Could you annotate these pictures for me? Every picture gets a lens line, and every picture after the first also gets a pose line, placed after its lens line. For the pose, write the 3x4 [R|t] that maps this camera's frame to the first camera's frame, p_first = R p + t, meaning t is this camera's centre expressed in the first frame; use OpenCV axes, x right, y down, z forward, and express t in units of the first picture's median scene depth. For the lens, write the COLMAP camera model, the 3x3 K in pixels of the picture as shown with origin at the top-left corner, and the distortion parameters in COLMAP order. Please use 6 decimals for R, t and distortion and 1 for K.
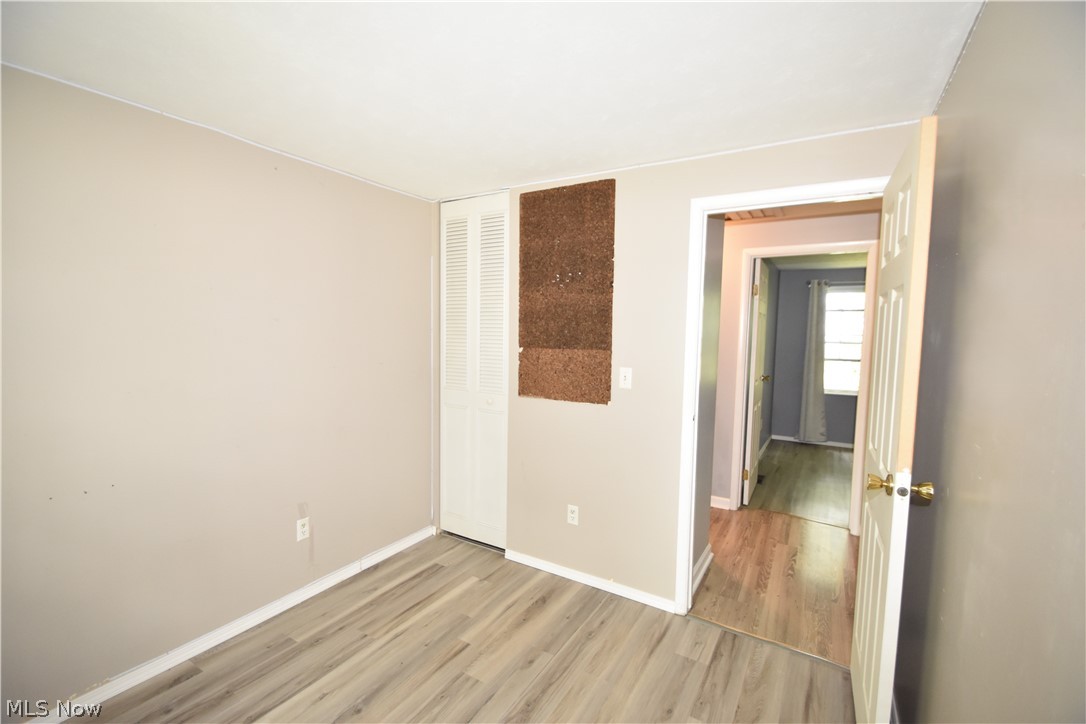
lens RADIAL K [[479.1, 0, 537.2], [0, 479.1, 370.1], [0, 0, 1]] dist [0.015321, -0.001950]
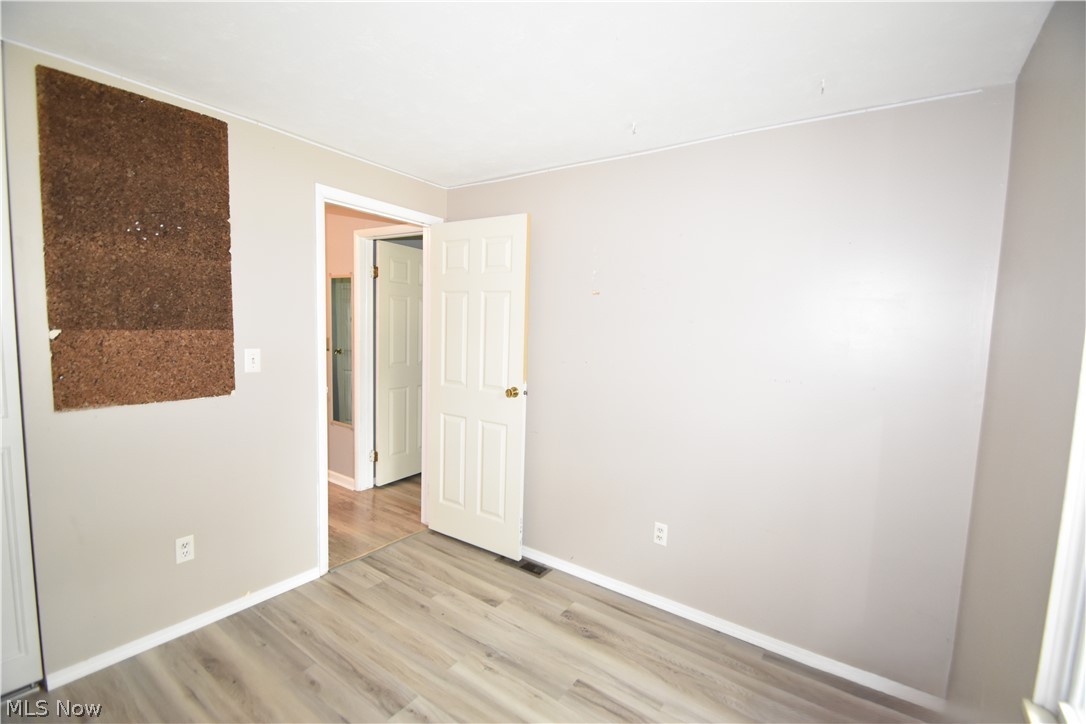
lens RADIAL K [[479.1, 0, 546.7], [0, 479.1, 367.4], [0, 0, 1]] dist [0.015321, -0.001950]
pose [[0.073648, -0.110851, 0.991105, -0.668354], [0.054753, 0.992754, 0.106967, -0.036425], [-0.995780, 0.046388, 0.079183, 0.394555]]
